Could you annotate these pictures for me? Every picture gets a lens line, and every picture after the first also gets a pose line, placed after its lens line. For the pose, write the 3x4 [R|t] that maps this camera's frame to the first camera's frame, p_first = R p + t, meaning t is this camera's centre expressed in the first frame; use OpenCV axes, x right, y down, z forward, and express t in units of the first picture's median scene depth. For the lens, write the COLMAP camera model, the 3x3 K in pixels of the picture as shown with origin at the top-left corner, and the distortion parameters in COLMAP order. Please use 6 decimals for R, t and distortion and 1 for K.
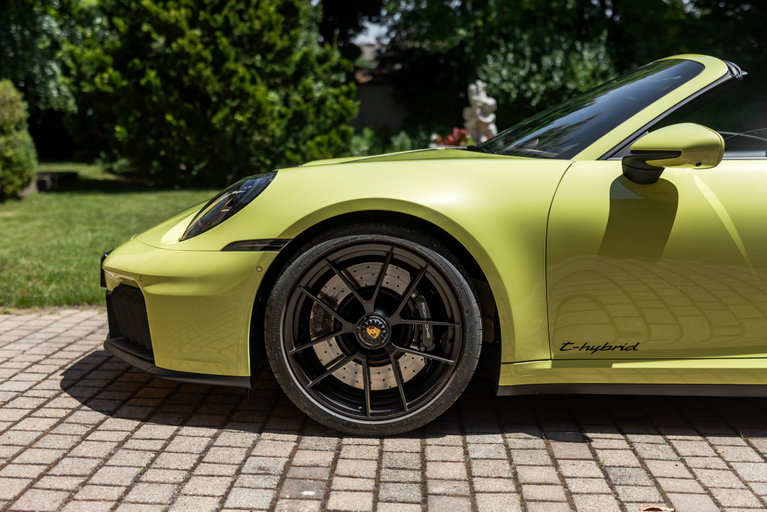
lens RADIAL K [[1068.1, 0, 381.5], [0, 1068.1, 261.0], [0, 0, 1]] dist [-0.008182, 0.000000]
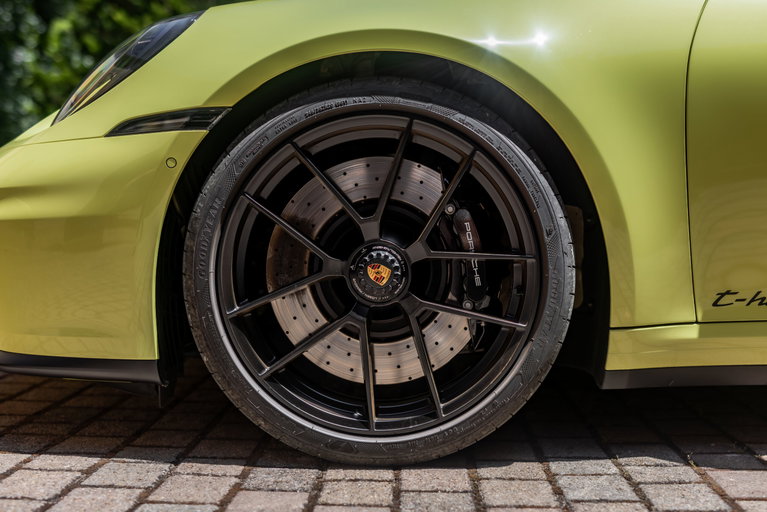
lens RADIAL K [[1068.1, 0, 386.2], [0, 1068.1, 255.0], [0, 0, 1]] dist [-0.008182, 0.000000]
pose [[0.999874, -0.015298, 0.004224, -0.006108], [0.015545, 0.997654, -0.066676, 0.093265], [-0.003195, 0.066733, 0.997766, 0.447621]]
